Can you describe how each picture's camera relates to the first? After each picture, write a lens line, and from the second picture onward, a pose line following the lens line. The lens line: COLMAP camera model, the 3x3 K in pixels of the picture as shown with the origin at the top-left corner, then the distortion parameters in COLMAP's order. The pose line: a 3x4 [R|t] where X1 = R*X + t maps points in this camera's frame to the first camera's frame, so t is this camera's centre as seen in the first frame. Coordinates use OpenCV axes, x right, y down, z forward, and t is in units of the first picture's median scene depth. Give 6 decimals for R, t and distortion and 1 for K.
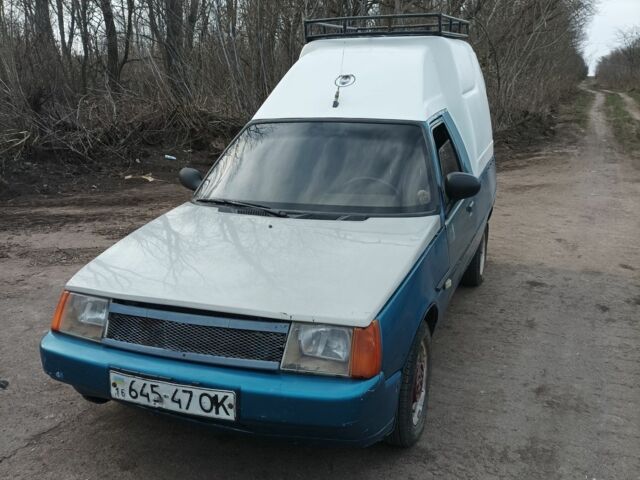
lens RADIAL K [[621.2, 0, 318.9], [0, 621.2, 241.5], [0, 0, 1]] dist [0.031923, 0.000000]
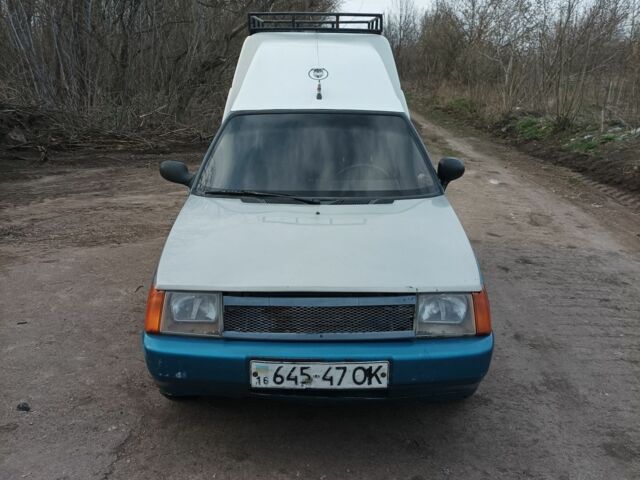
lens RADIAL K [[621.2, 0, 317.3], [0, 621.2, 238.7], [0, 0, 1]] dist [0.031923, 0.000000]
pose [[0.932739, -0.071479, 0.353397, -0.537421], [0.067043, 0.997442, 0.024796, -0.008210], [-0.354265, 0.000565, 0.935145, 0.015583]]
